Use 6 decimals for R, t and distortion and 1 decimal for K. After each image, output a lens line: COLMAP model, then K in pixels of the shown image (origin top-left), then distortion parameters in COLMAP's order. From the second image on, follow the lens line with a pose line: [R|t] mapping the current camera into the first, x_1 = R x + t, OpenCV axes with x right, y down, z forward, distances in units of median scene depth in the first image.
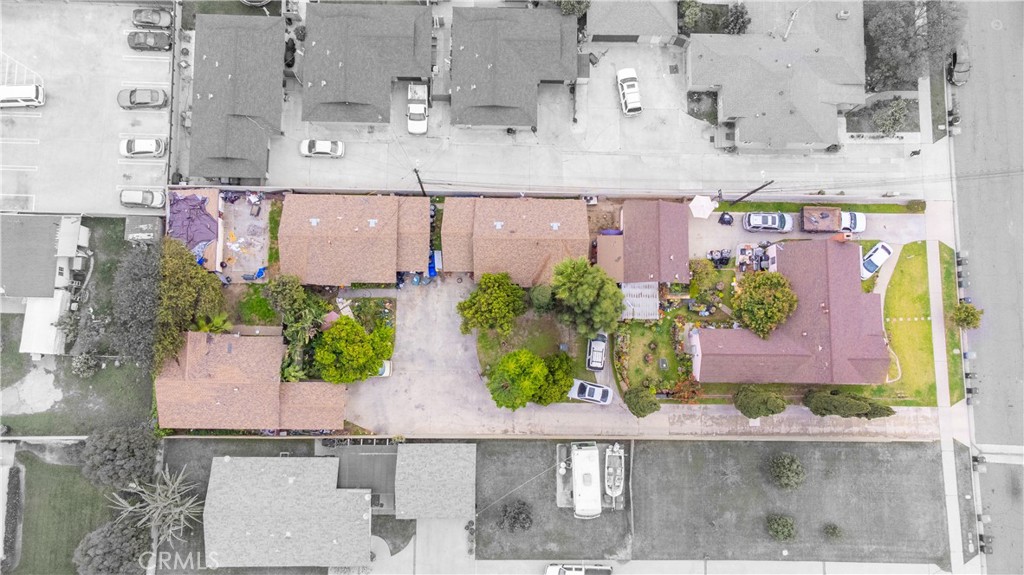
lens RADIAL K [[775.0, 0, 512.0], [0, 775.0, 287.5], [0, 0, 1]] dist [0.046912, 0.004703]
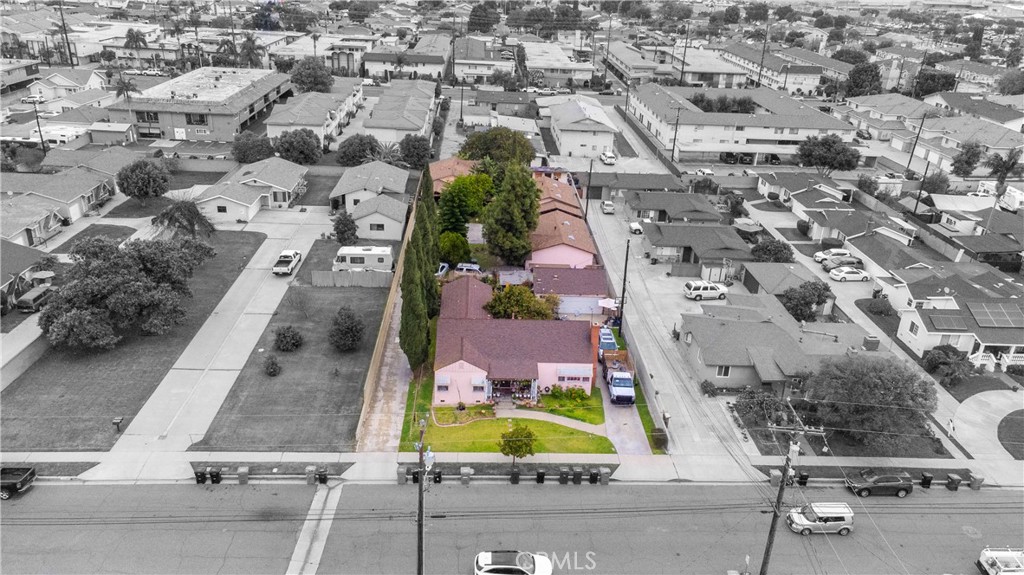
lens RADIAL K [[783.6, 0, 512.0], [0, 783.6, 287.5], [0, 0, 1]] dist [0.054923, -0.004683]
pose [[0.055608, 0.373895, -0.925802, 1.195924], [-0.994389, 0.104306, -0.017602, 0.038669], [0.089986, 0.921587, 0.377598, 0.573463]]
